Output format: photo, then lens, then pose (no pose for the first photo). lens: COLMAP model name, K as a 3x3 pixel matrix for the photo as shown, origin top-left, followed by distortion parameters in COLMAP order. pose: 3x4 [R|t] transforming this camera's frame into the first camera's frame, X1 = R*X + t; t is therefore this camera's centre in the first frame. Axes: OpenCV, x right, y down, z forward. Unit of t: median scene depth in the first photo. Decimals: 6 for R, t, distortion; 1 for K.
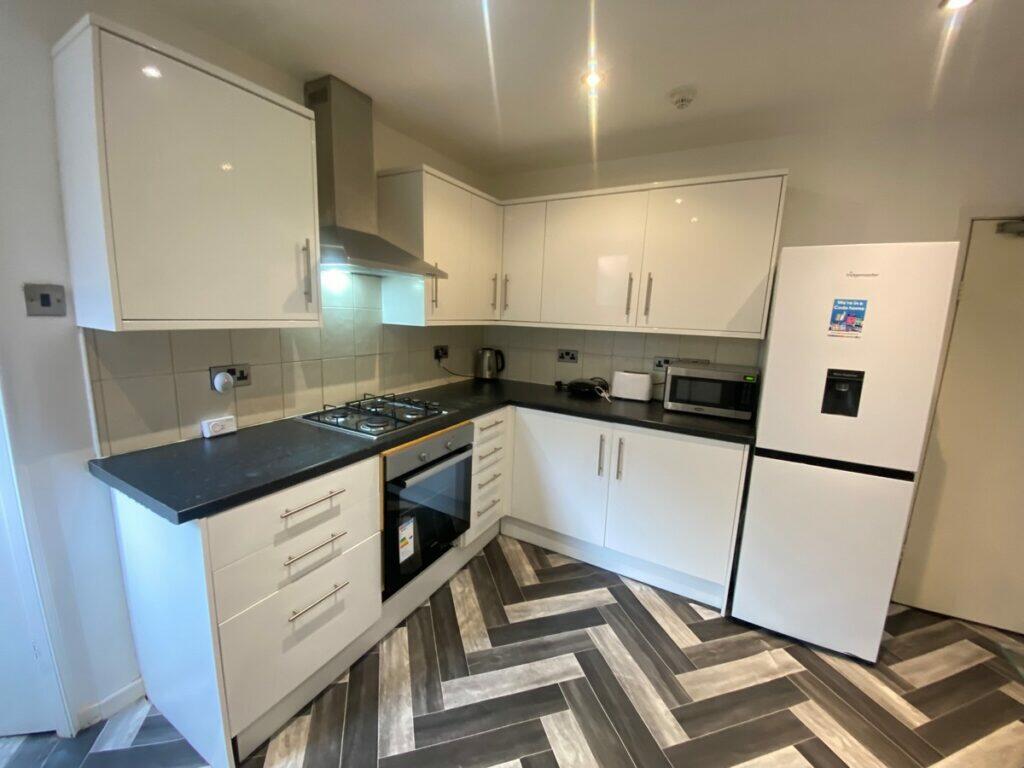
lens RADIAL K [[409.8, 0, 512.0], [0, 409.8, 384.0], [0, 0, 1]] dist [-0.015046, -0.000036]
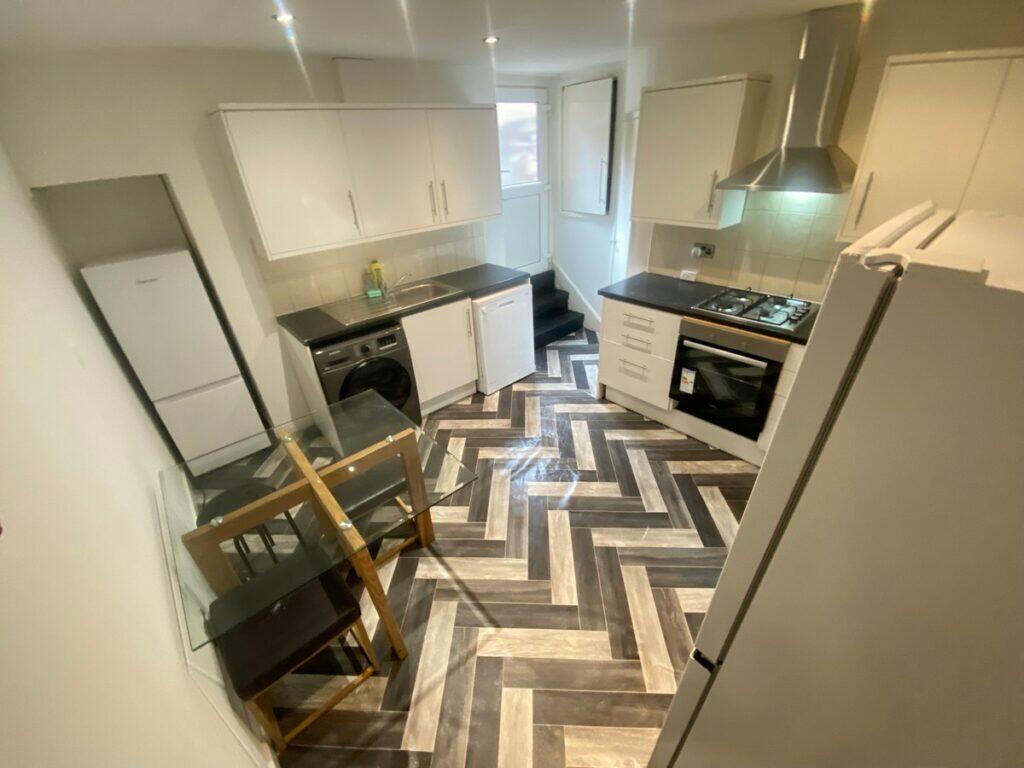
lens RADIAL K [[420.6, 0, 508.8], [0, 420.6, 391.0], [0, 0, 1]] dist [0.001654, -0.000173]
pose [[-0.323379, 0.469679, -0.821479, 1.319554], [-0.121467, 0.840339, 0.528277, -0.354859], [0.938441, 0.270616, -0.214697, 0.728975]]
